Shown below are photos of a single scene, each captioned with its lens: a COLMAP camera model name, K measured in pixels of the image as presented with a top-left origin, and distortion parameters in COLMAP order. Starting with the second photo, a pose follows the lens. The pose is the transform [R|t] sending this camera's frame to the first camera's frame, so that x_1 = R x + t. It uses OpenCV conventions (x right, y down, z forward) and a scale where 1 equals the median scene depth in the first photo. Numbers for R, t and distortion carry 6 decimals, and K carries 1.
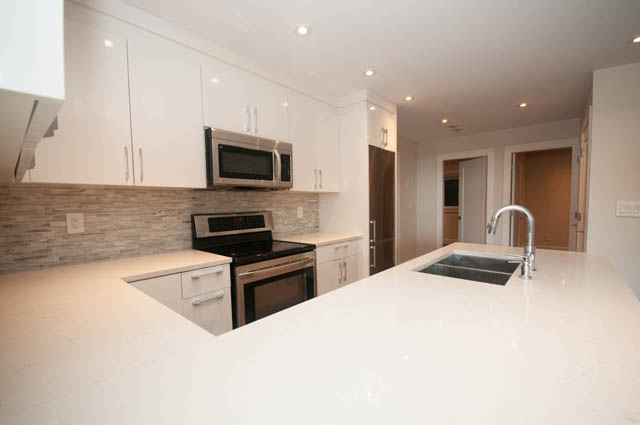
lens RADIAL K [[285.0, 0, 321.3], [0, 285.0, 222.0], [0, 0, 1]] dist [0.001480, -0.012380]
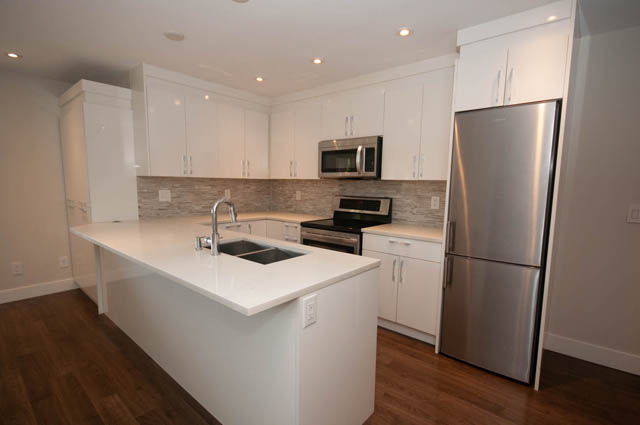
lens RADIAL K [[300.9, 0, 321.4], [0, 300.9, 219.2], [0, 0, 1]] dist [-0.011793, -0.000365]
pose [[0.007414, 0.130145, -0.991467, 1.084799], [-0.085337, 0.987960, 0.129046, -0.093599], [0.996325, 0.083652, 0.018431, 0.803203]]
